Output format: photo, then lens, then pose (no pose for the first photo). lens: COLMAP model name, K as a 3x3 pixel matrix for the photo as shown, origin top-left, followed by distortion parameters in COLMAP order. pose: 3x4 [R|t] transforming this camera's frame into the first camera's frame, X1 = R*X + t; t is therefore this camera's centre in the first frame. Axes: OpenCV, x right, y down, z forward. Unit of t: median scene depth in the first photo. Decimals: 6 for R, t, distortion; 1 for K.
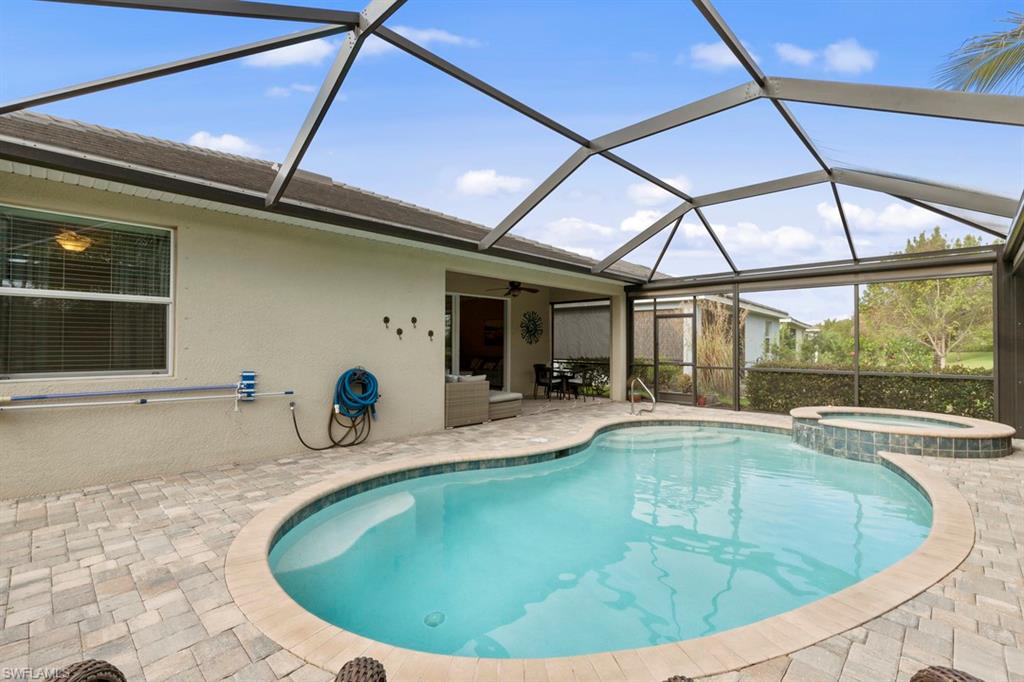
lens RADIAL K [[467.6, 0, 518.1], [0, 467.6, 340.1], [0, 0, 1]] dist [0.004446, -0.000367]
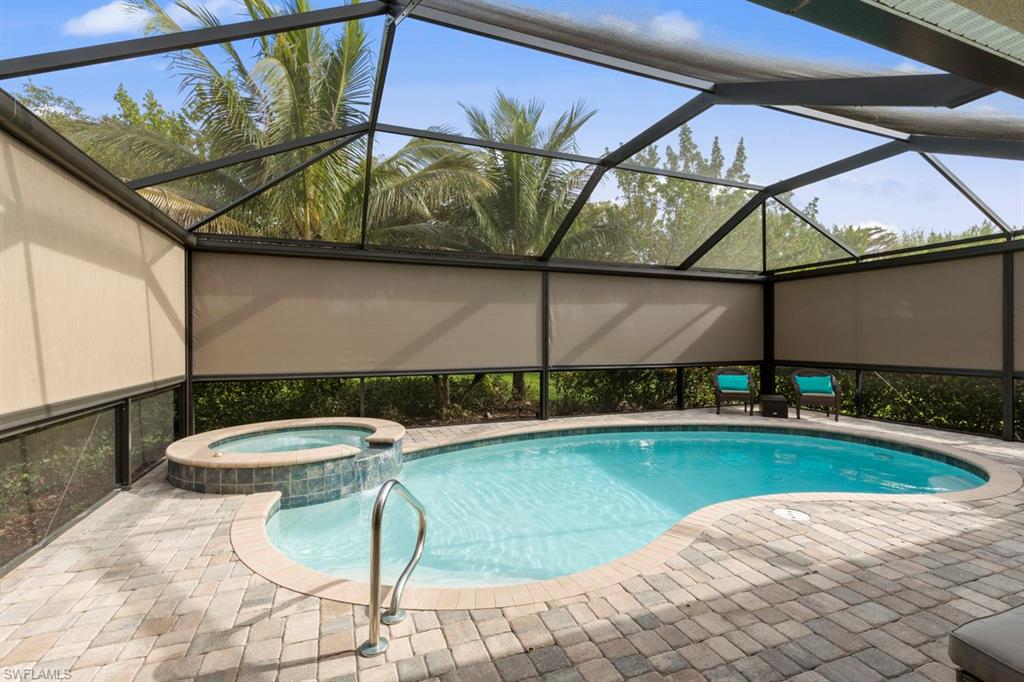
lens RADIAL K [[467.6, 0, 514.4], [0, 467.6, 336.6], [0, 0, 1]] dist [0.004446, -0.000367]
pose [[-0.906269, -0.007716, 0.422630, 0.114278], [-0.011924, 0.999902, -0.007314, -0.006159], [-0.422533, -0.011668, -0.906273, 1.659423]]
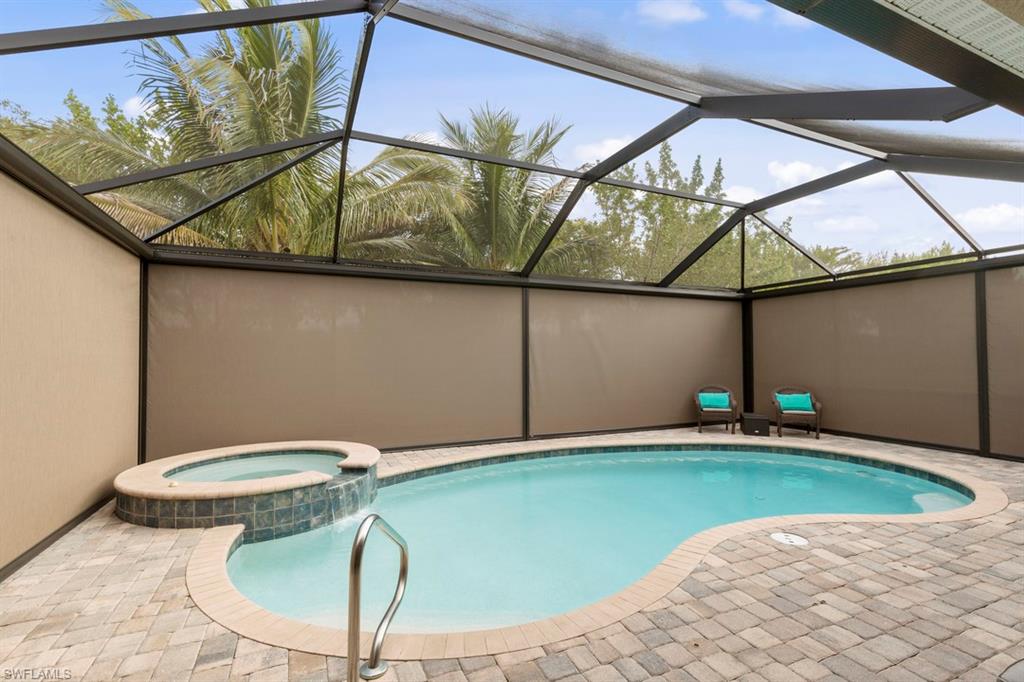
lens RADIAL K [[467.6, 0, 508.3], [0, 467.6, 343.9], [0, 0, 1]] dist [0.004446, -0.000367]
pose [[-0.926489, 0.002480, 0.376315, 0.145571], [-0.009773, 0.999482, -0.030648, -0.005926], [-0.376196, -0.032073, -0.925985, 1.636606]]
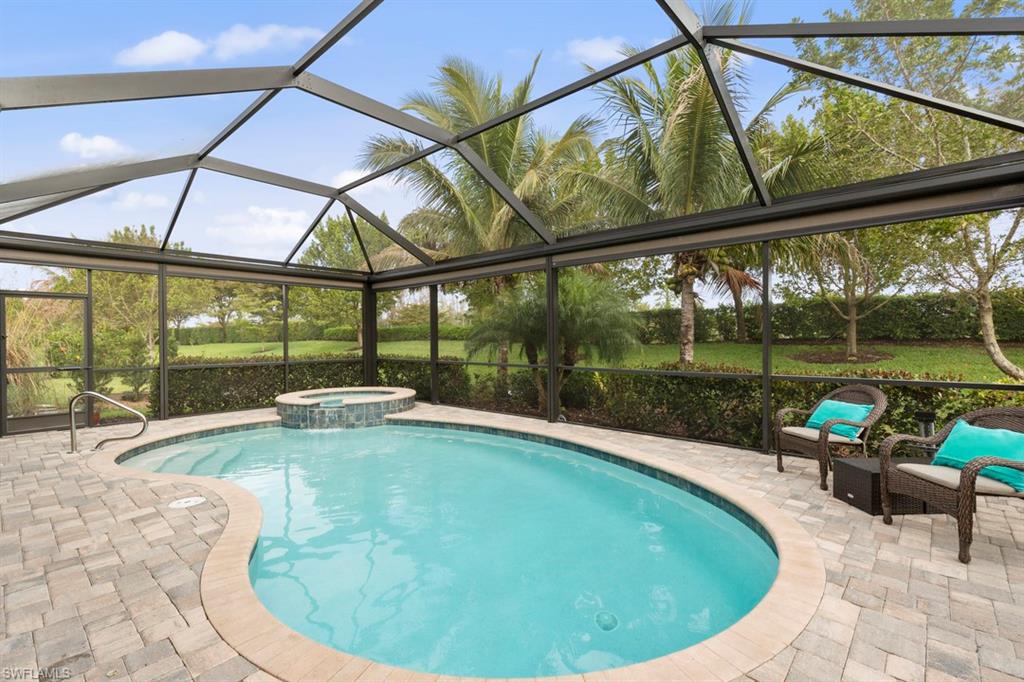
lens RADIAL K [[467.6, 0, 521.5], [0, 467.6, 340.8], [0, 0, 1]] dist [0.004446, -0.000367]
pose [[-0.037064, -0.015719, 0.999189, -0.550029], [-0.004210, 0.999870, 0.015573, -0.003720], [-0.999304, -0.003629, -0.037126, 0.587742]]
